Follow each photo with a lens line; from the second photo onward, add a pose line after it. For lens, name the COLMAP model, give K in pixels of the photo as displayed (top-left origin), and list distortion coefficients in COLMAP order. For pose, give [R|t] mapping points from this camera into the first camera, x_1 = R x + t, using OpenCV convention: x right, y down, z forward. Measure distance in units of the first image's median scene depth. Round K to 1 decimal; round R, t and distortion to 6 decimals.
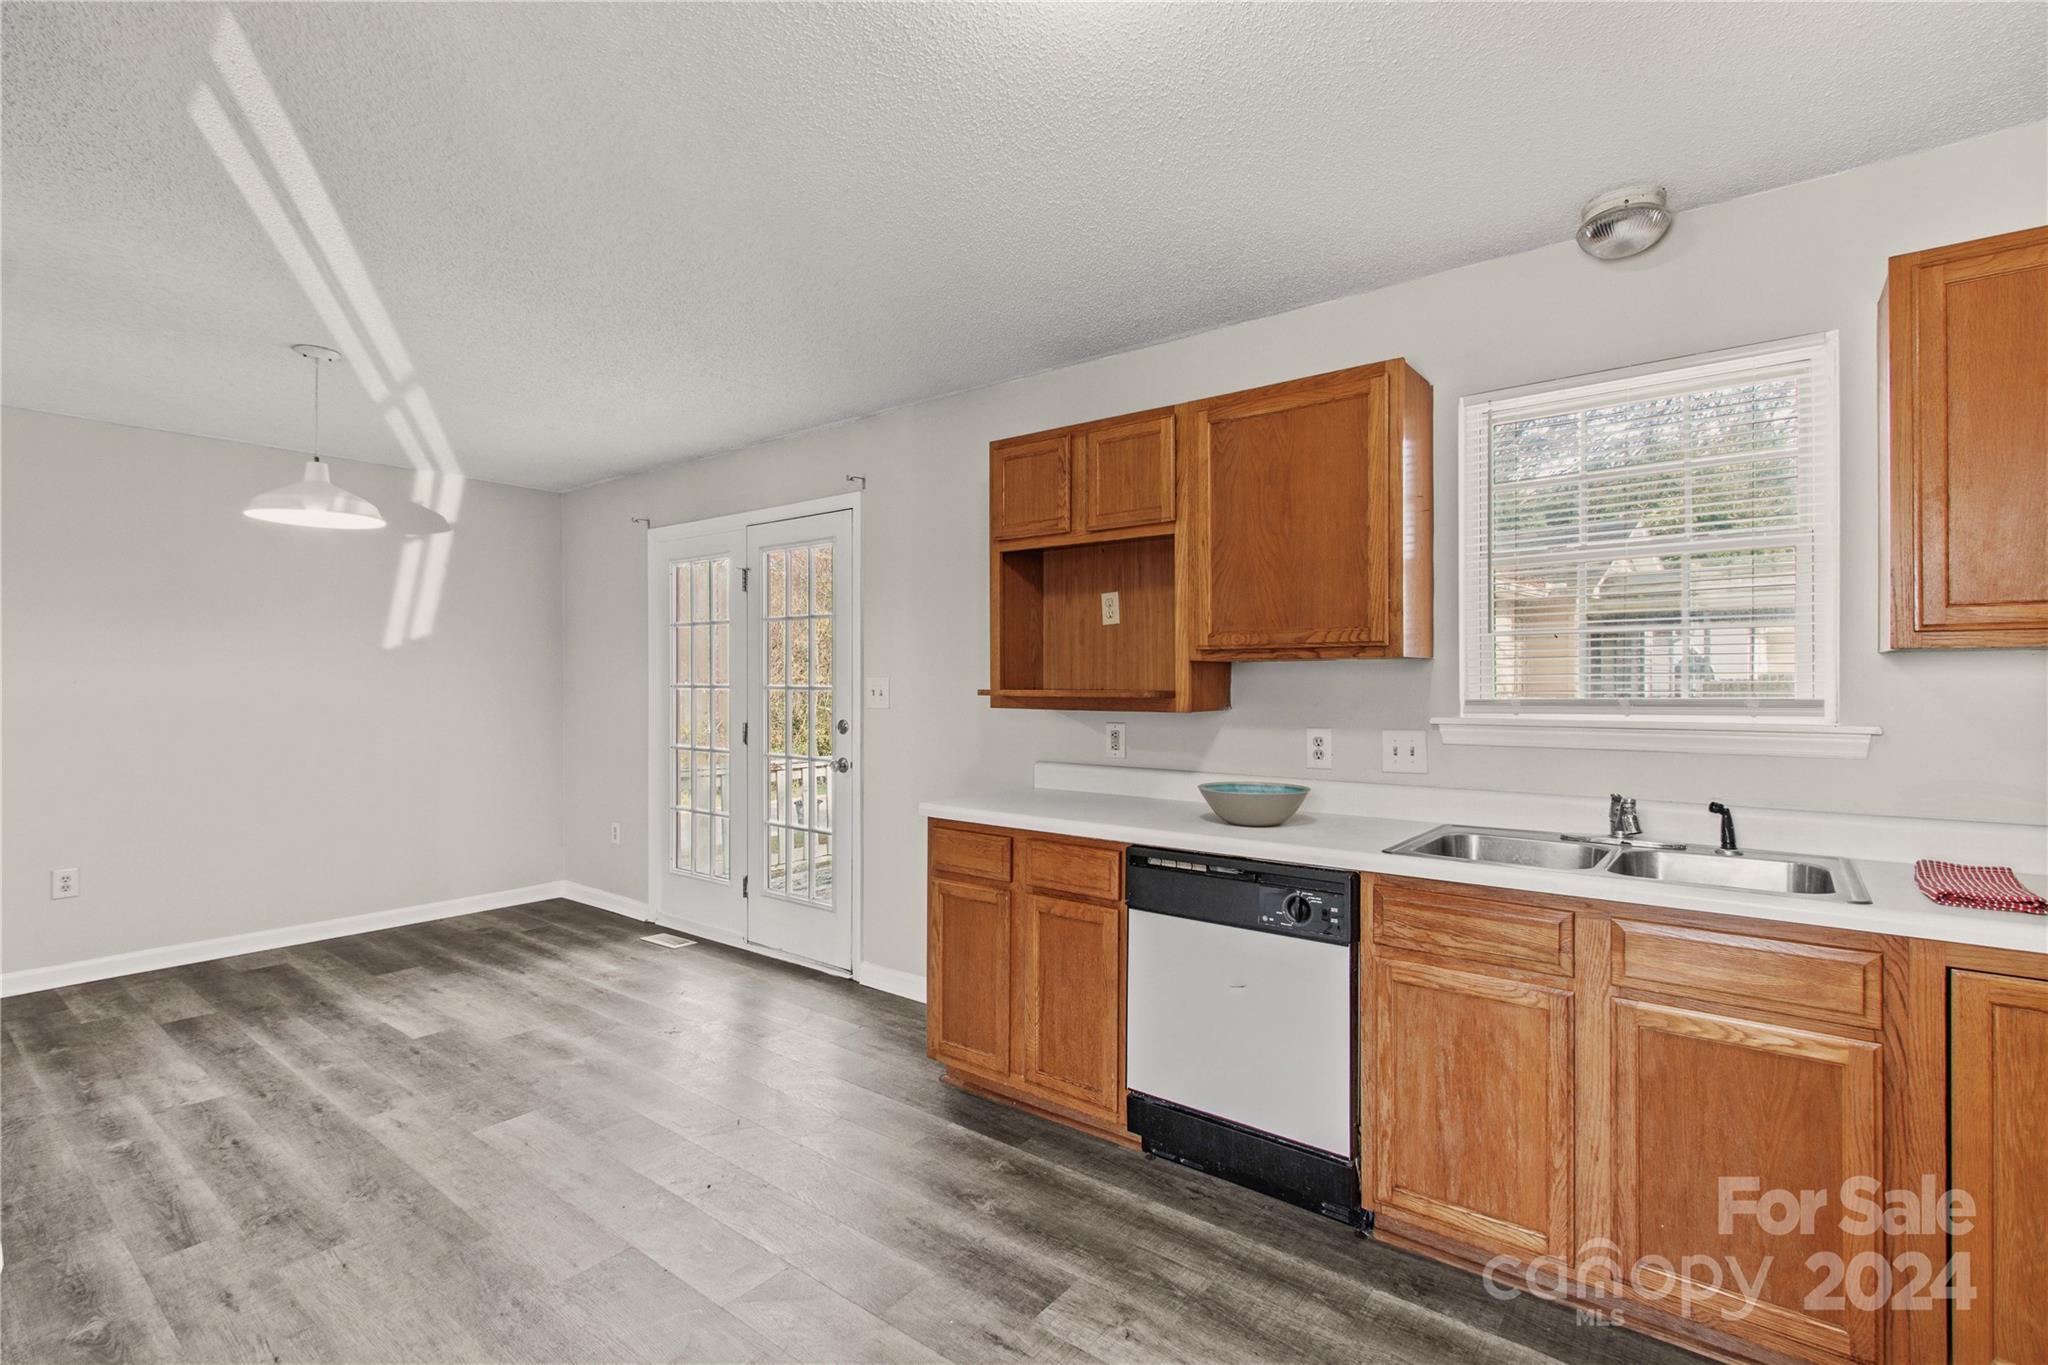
lens RADIAL K [[961.2, 0, 1024.6], [0, 961.2, 674.8], [0, 0, 1]] dist [-0.002340, 0.002154]
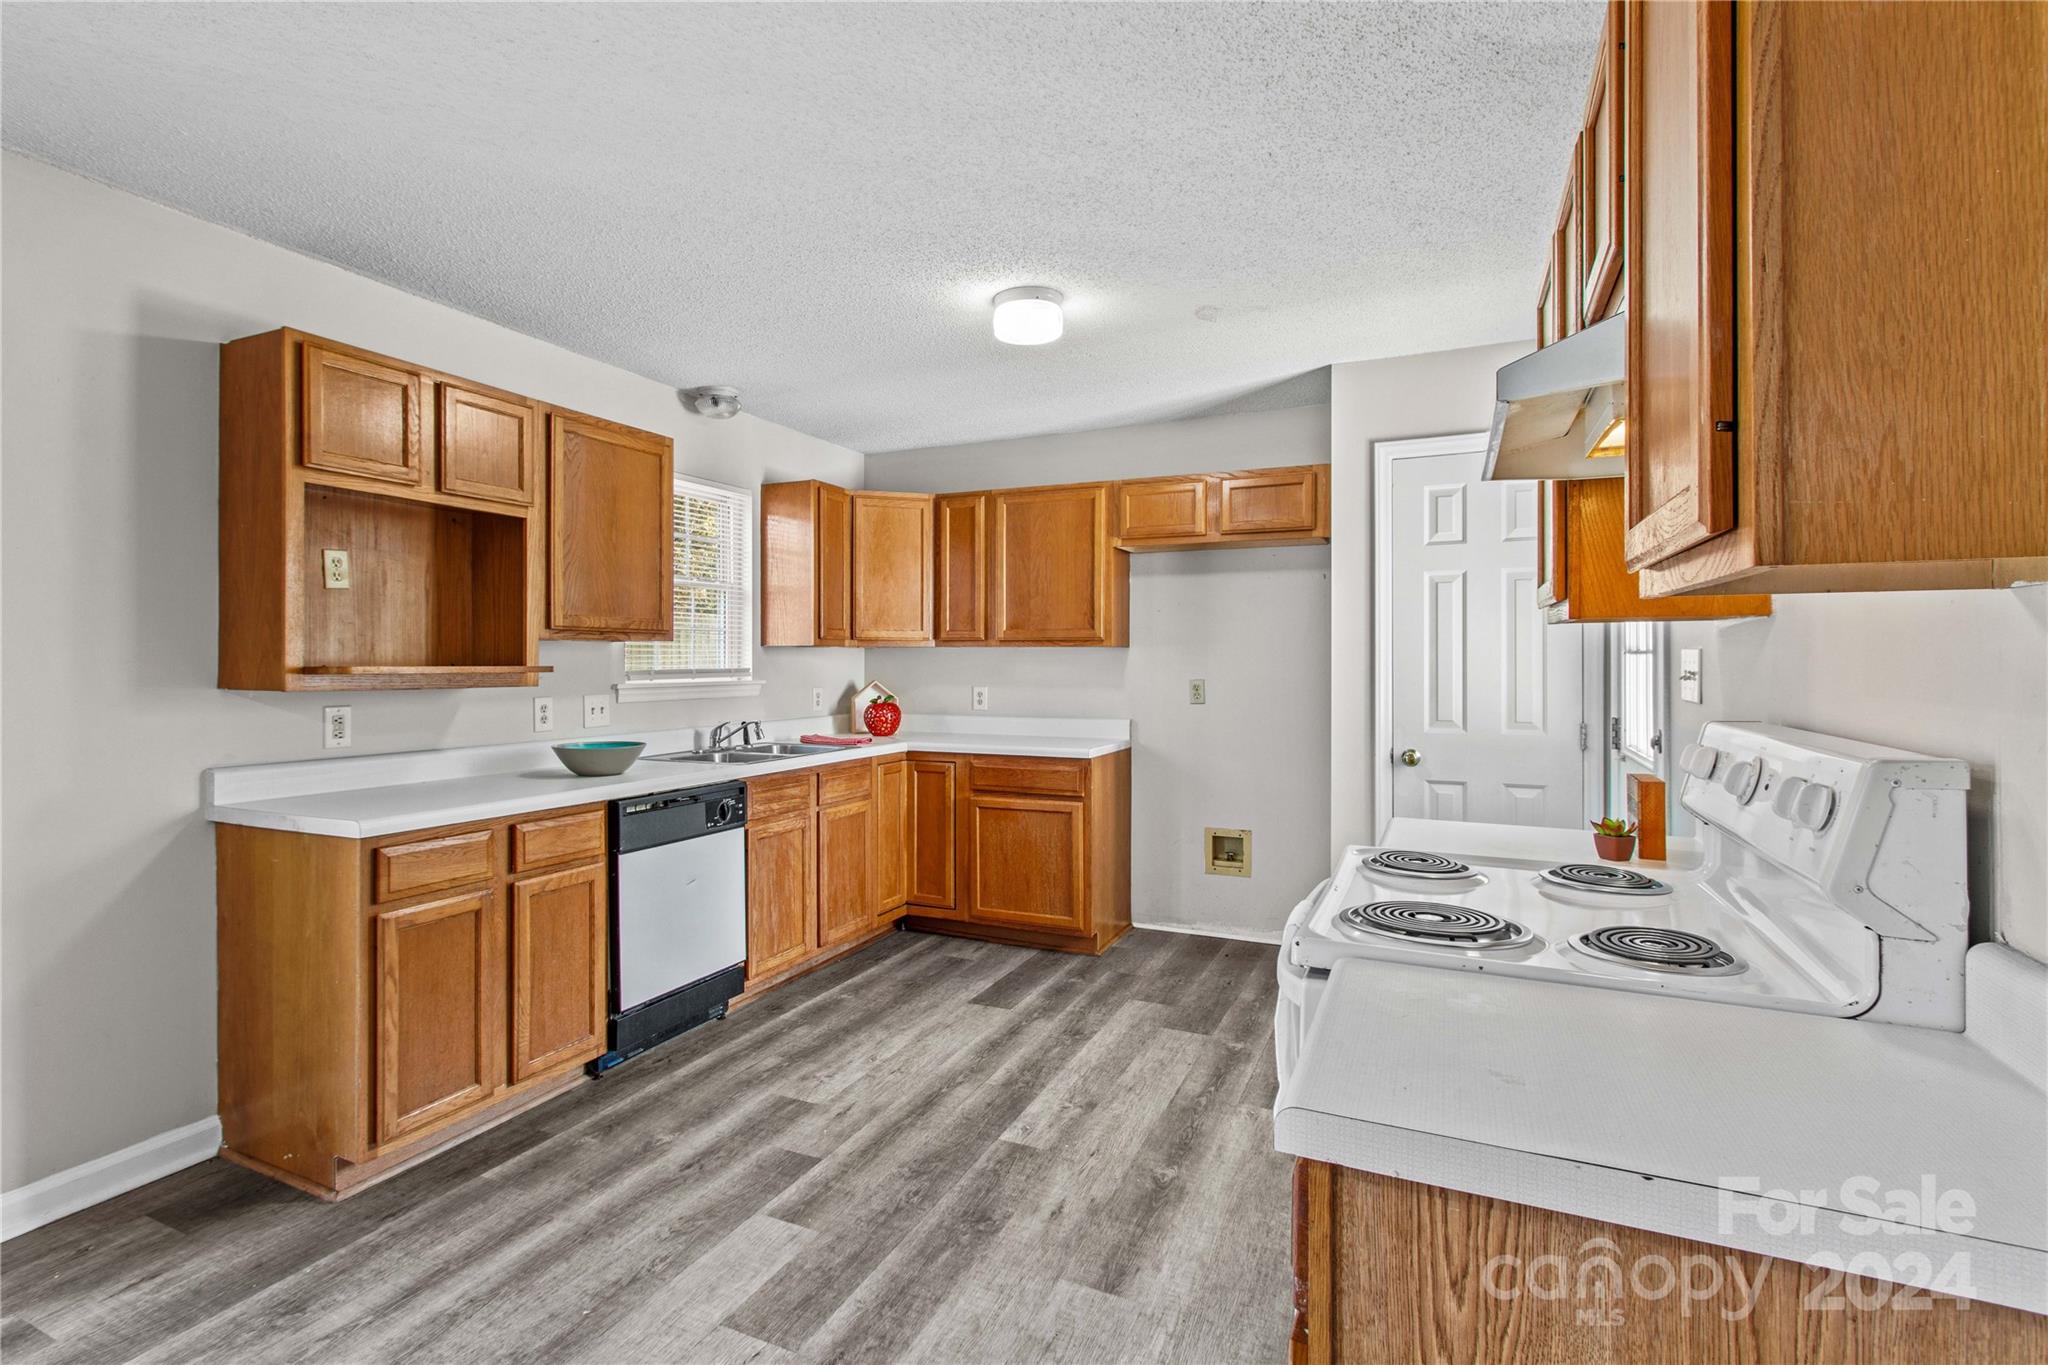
lens RADIAL K [[961.2, 0, 959.8], [0, 961.2, 669.0], [0, 0, 1]] dist [-0.002340, 0.002154]
pose [[-0.203587, -0.005772, 0.979040, -0.958776], [-0.002184, 0.999983, 0.005442, 0.012391], [-0.979054, -0.001030, -0.203596, 0.731985]]
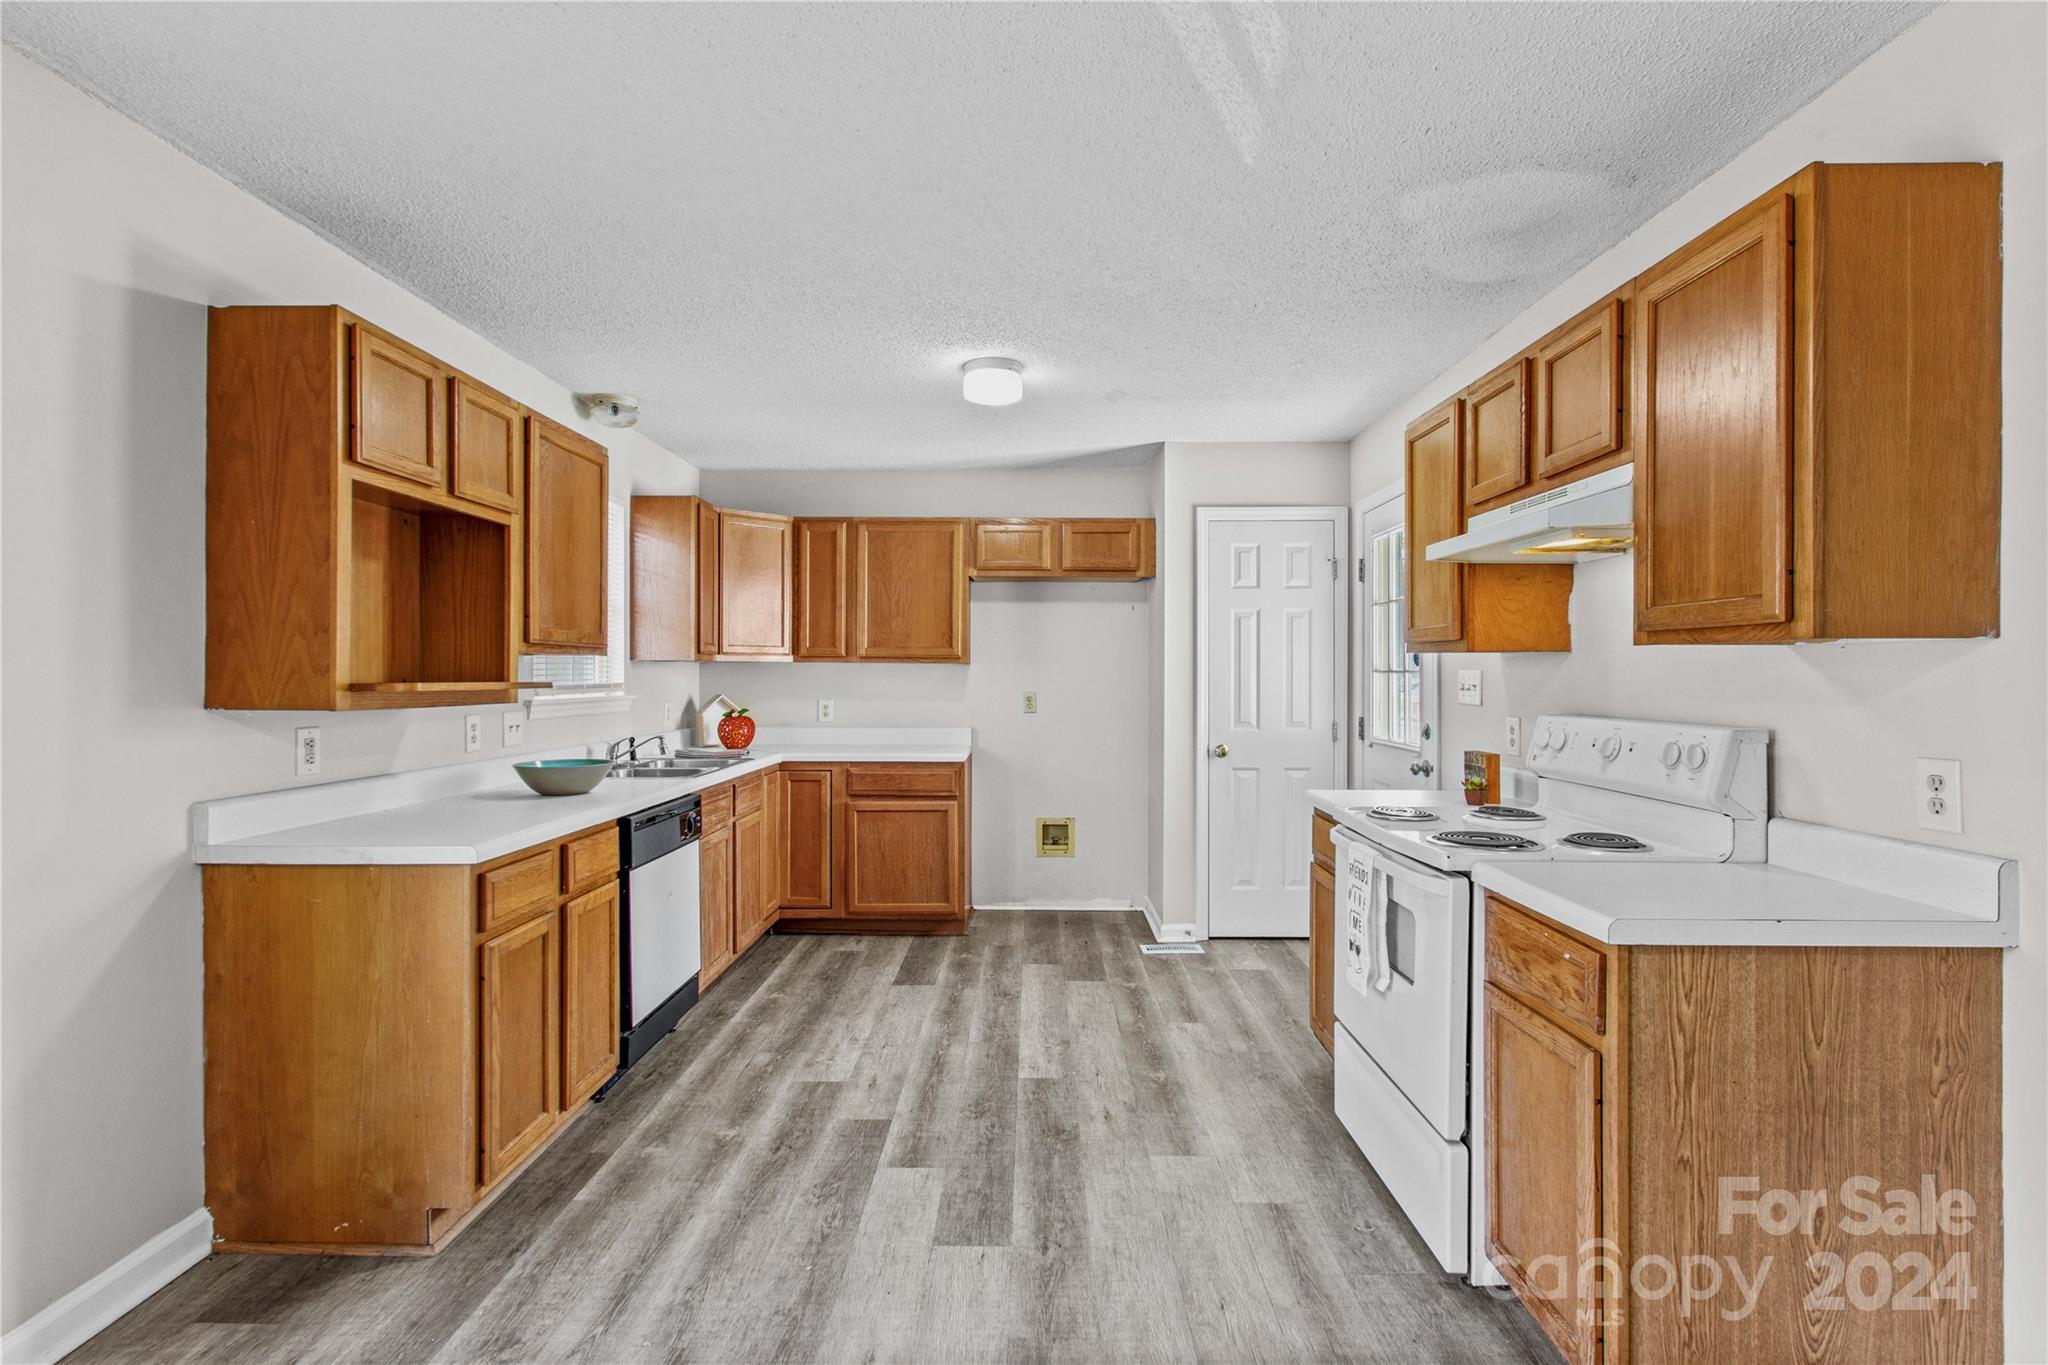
lens RADIAL K [[961.2, 0, 1014.2], [0, 961.2, 675.1], [0, 0, 1]] dist [-0.002340, 0.002154]
pose [[-0.604222, 0.000465, 0.796816, -0.942516], [-0.002744, 0.999993, -0.002663, 0.010682], [-0.796812, -0.003795, -0.604216, 1.162006]]
